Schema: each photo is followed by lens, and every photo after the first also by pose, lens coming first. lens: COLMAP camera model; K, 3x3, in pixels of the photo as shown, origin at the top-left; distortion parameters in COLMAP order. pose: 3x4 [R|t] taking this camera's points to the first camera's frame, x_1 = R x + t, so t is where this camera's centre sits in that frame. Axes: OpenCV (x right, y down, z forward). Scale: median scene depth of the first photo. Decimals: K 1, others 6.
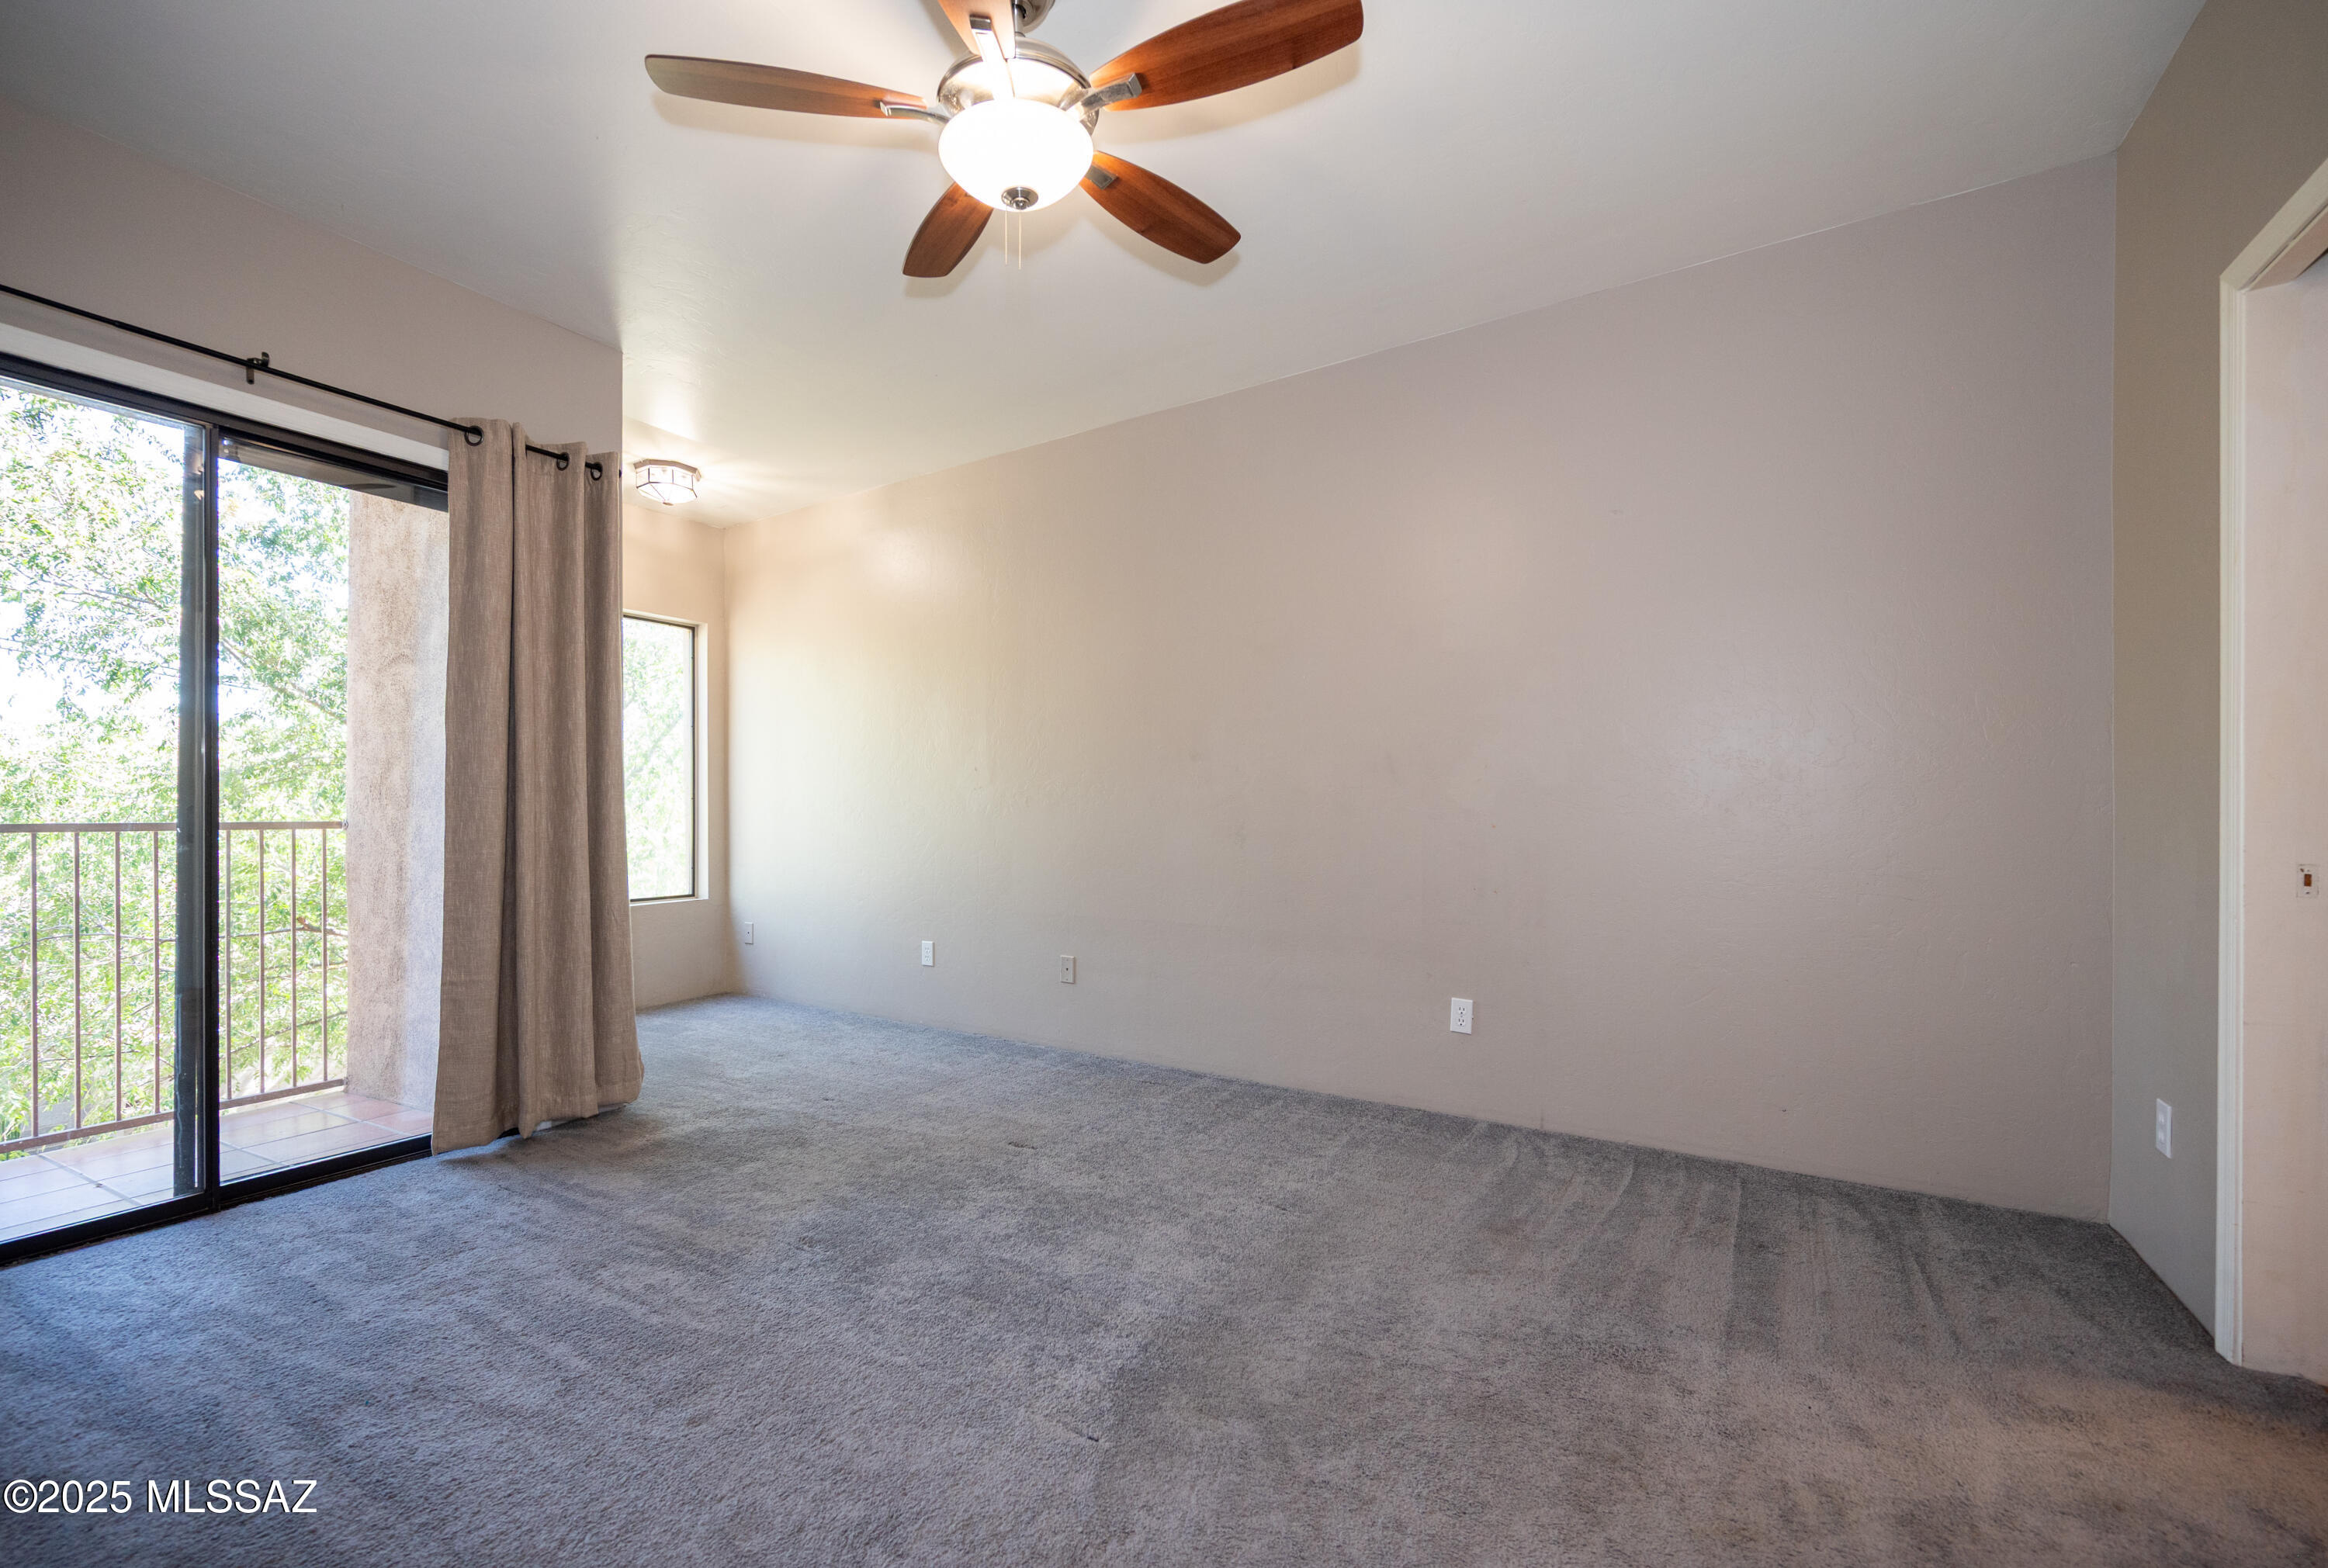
lens RADIAL K [[975.8, 0, 1160.8], [0, 975.8, 808.4], [0, 0, 1]] dist [-0.014226, -0.000105]
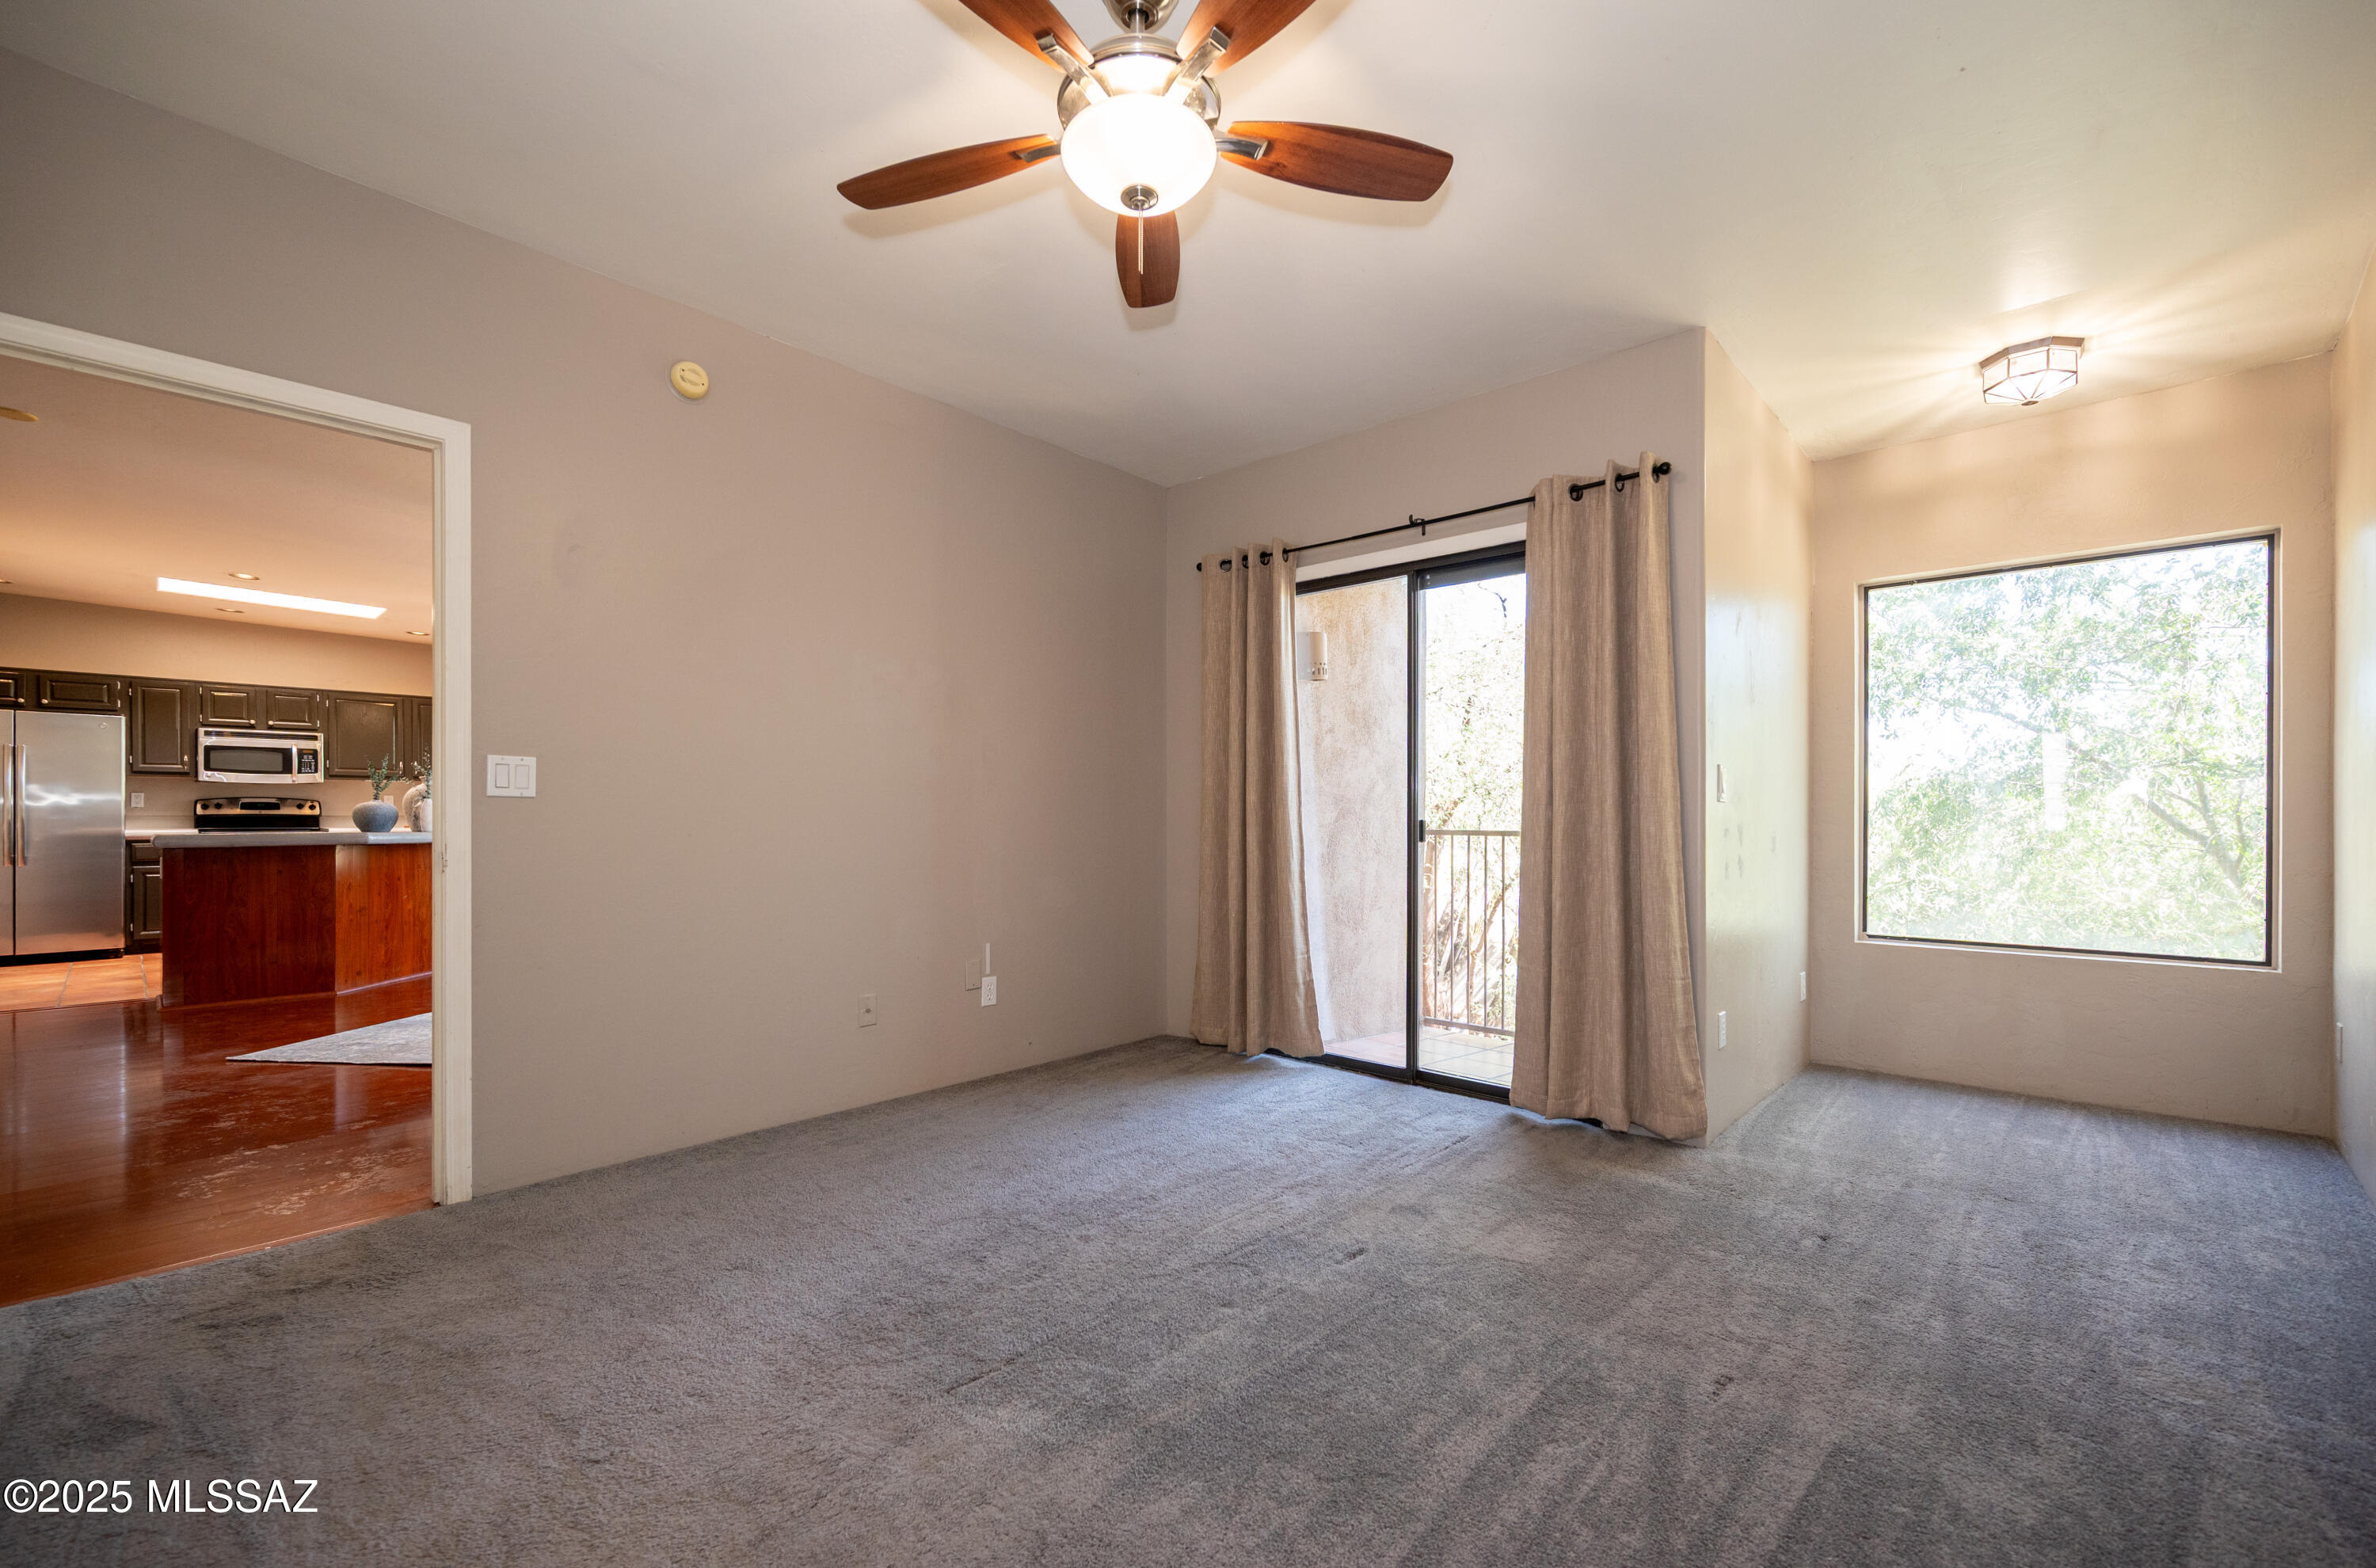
lens RADIAL K [[993.0, 0, 1180.0], [0, 993.0, 810.5], [0, 0, 1]] dist [-0.000627, -0.000272]
pose [[-0.227577, -0.011793, -0.973689, 0.562445], [-0.004776, 0.999928, -0.010995, 0.002493], [0.973748, 0.002148, -0.227617, 0.875918]]
